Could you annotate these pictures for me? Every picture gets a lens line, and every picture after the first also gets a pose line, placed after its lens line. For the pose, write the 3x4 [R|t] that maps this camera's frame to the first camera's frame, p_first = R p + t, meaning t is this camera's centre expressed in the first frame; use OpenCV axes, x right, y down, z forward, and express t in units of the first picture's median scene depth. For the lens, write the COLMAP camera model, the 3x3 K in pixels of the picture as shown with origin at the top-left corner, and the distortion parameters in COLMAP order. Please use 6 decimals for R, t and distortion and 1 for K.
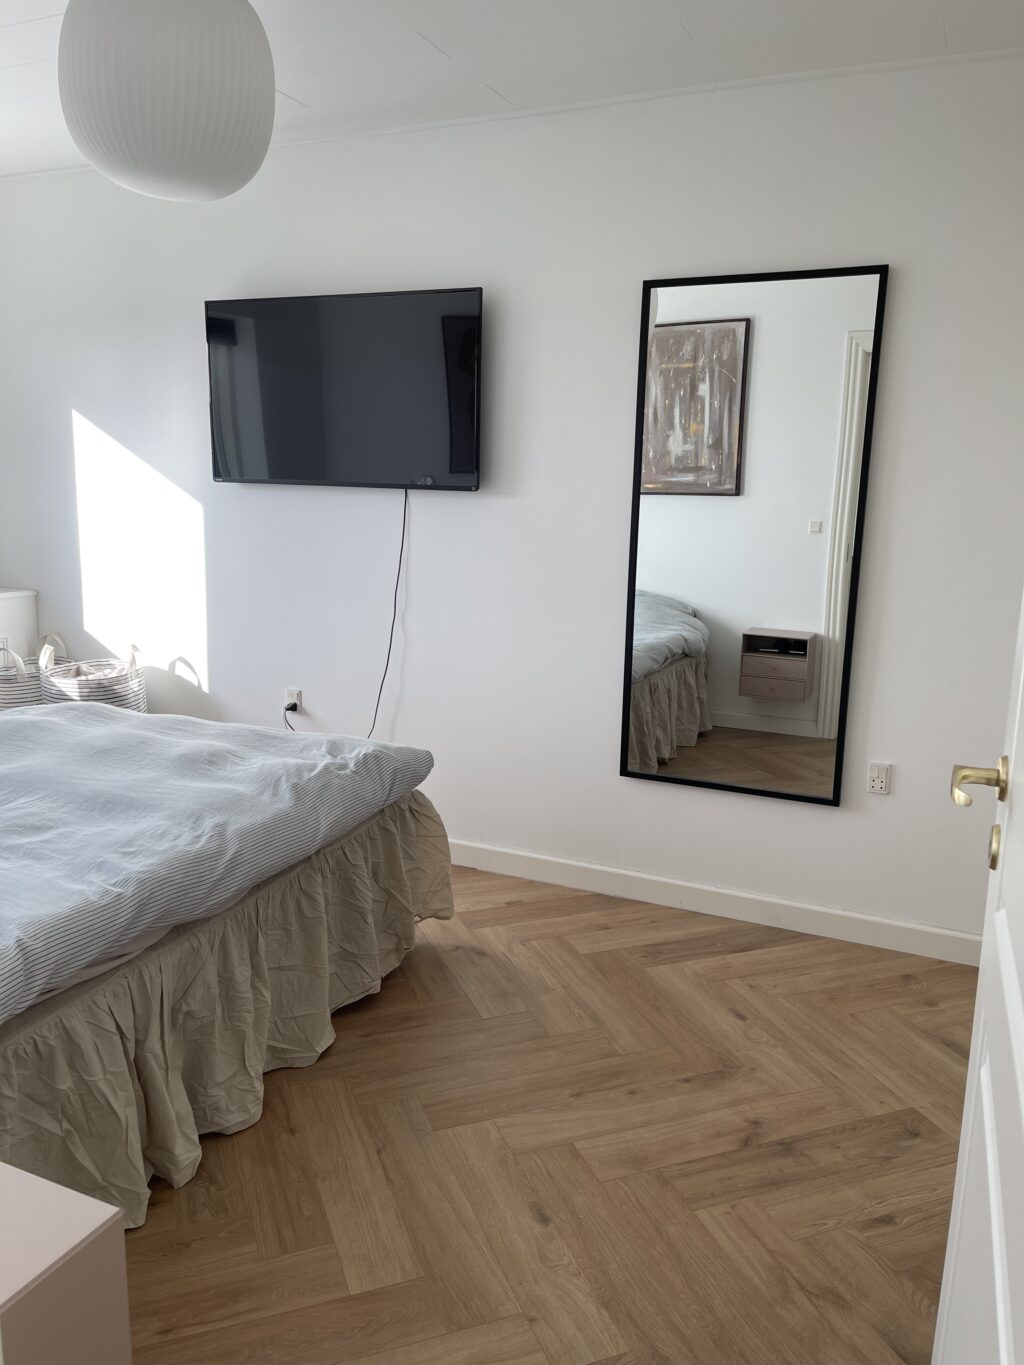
lens RADIAL K [[1023.5, 0, 512.0], [0, 1023.5, 682.5], [0, 0, 1]] dist [0.051945, -0.052083]
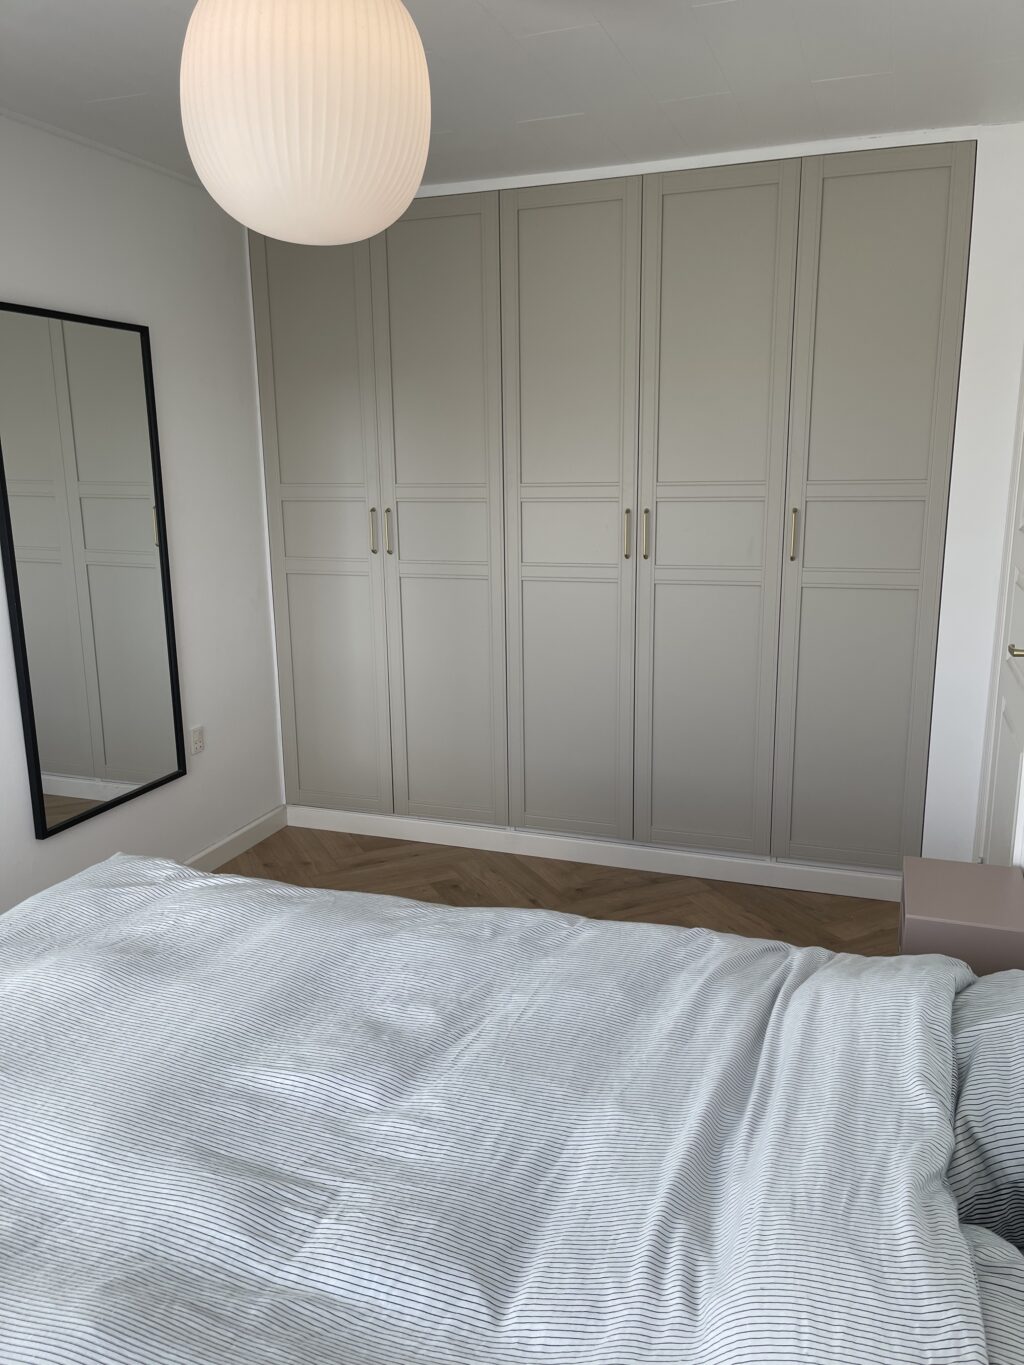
lens RADIAL K [[1023.5, 0, 512.0], [0, 1023.5, 682.5], [0, 0, 1]] dist [0.051945, -0.052083]
pose [[-0.066672, -0.238920, 0.968748, -0.950287], [0.191395, 0.949816, 0.247423, -0.230732], [-0.979246, 0.201909, -0.017598, 0.701328]]
